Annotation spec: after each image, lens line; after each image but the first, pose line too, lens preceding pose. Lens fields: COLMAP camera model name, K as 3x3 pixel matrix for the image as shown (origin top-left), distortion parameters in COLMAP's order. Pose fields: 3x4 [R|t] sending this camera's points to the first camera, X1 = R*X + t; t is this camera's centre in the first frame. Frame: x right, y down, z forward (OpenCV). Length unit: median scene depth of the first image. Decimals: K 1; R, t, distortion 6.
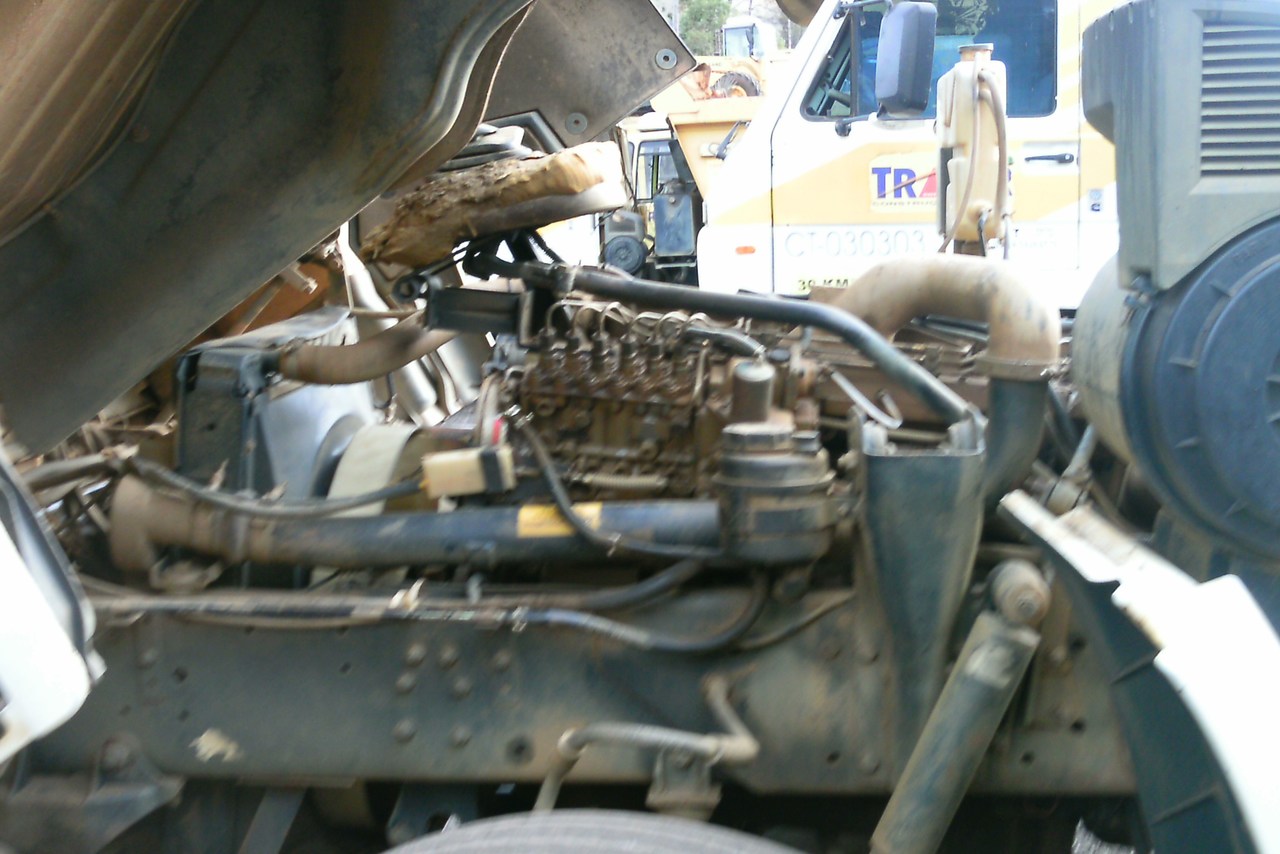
lens RADIAL K [[1531.4, 0, 640.0], [0, 1531.4, 427.0], [0, 0, 1]] dist [-0.150227, 0.302769]
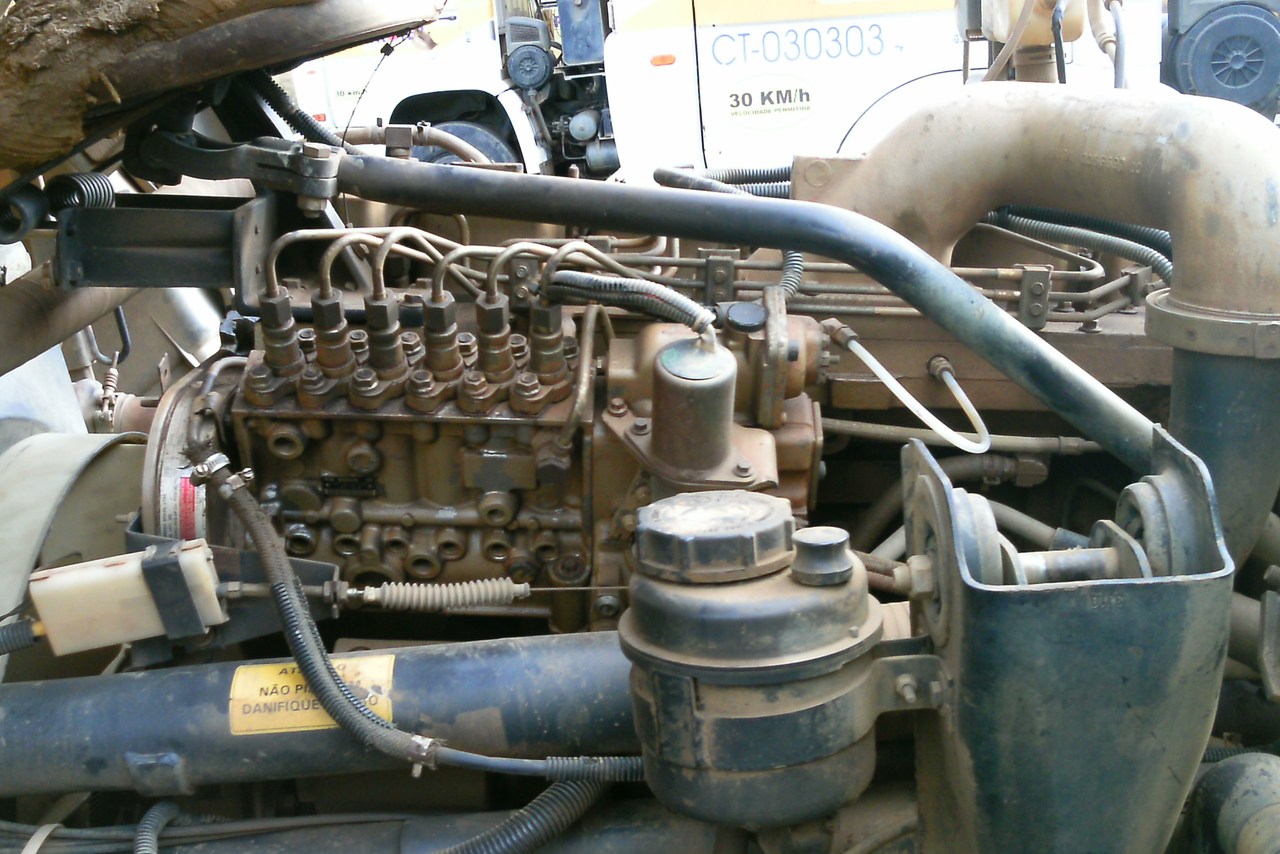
lens RADIAL K [[1548.4, 0, 635.5], [0, 1548.4, 623.0], [0, 0, 1]] dist [-0.158402, 0.401912]
pose [[0.997722, -0.058826, 0.033016, 0.033536], [0.049984, 0.973357, 0.223778, -0.063244], [-0.045301, -0.221618, 0.974081, 0.491741]]
